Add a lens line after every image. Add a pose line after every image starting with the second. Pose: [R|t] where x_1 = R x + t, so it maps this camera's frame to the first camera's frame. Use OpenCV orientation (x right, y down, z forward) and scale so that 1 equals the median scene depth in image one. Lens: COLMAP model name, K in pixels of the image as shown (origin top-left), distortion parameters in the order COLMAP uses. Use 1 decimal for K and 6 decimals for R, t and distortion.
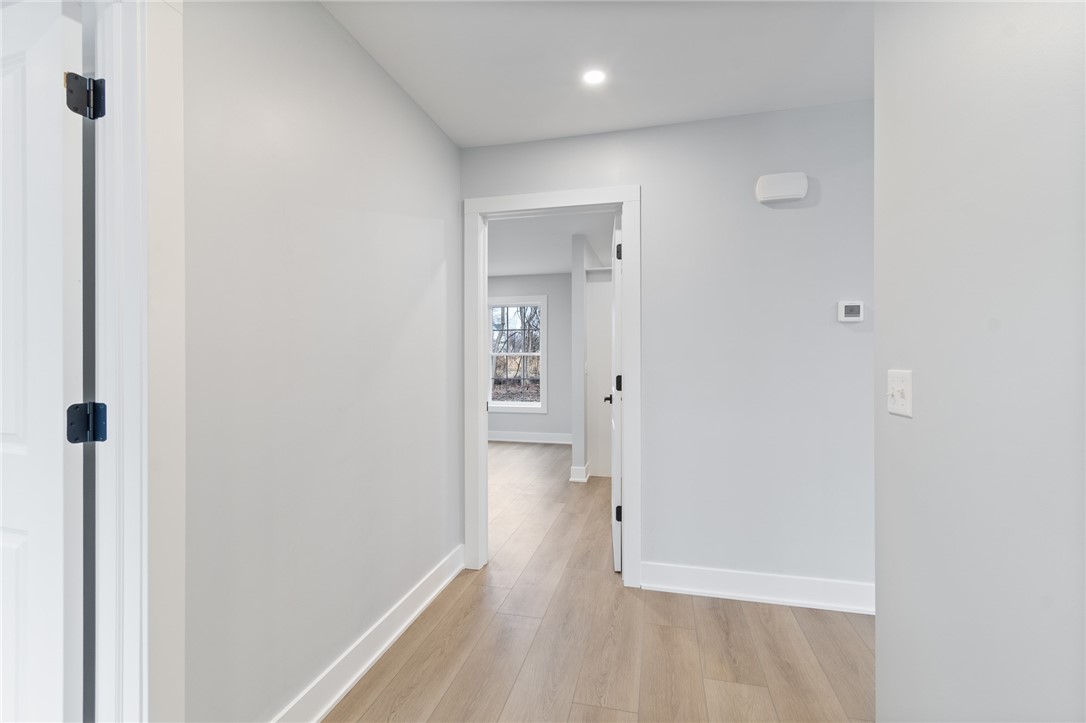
lens RADIAL K [[486.0, 0, 539.0], [0, 486.0, 364.1], [0, 0, 1]] dist [0.002656, -0.000021]
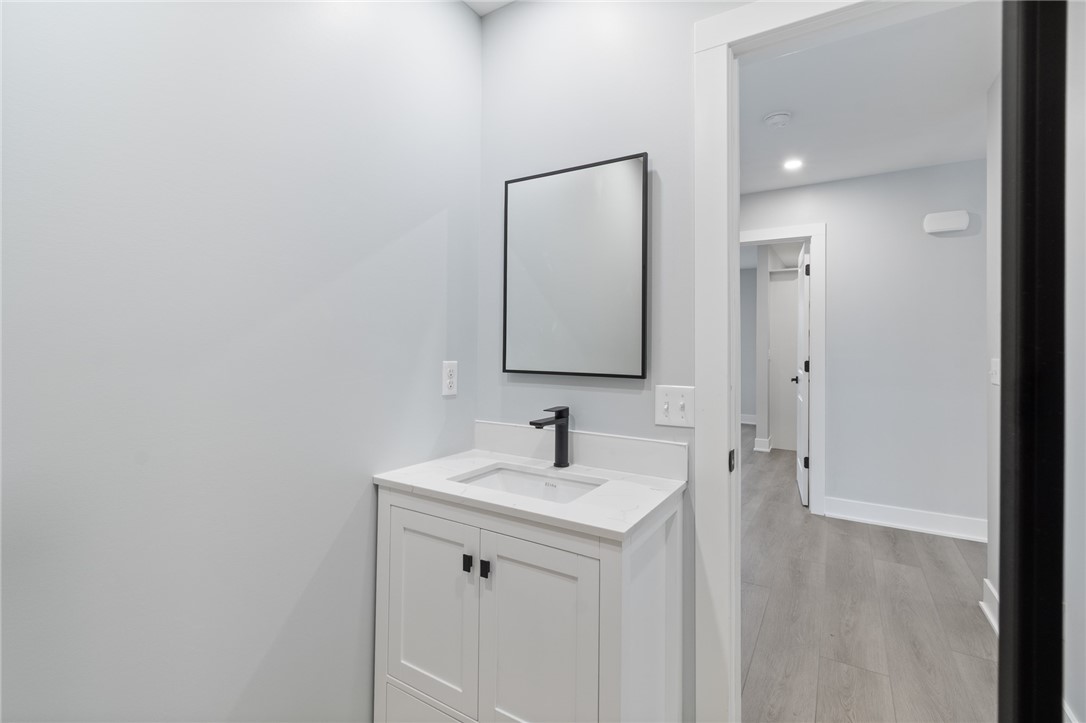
lens RADIAL K [[484.8, 0, 543.1], [0, 484.8, 338.6], [0, 0, 1]] dist [0.000599, -0.000212]
pose [[0.953144, 0.009502, -0.302368, -0.140344], [-0.016115, 0.999682, -0.019382, -0.000490], [0.302088, 0.023346, 0.952994, -0.558893]]
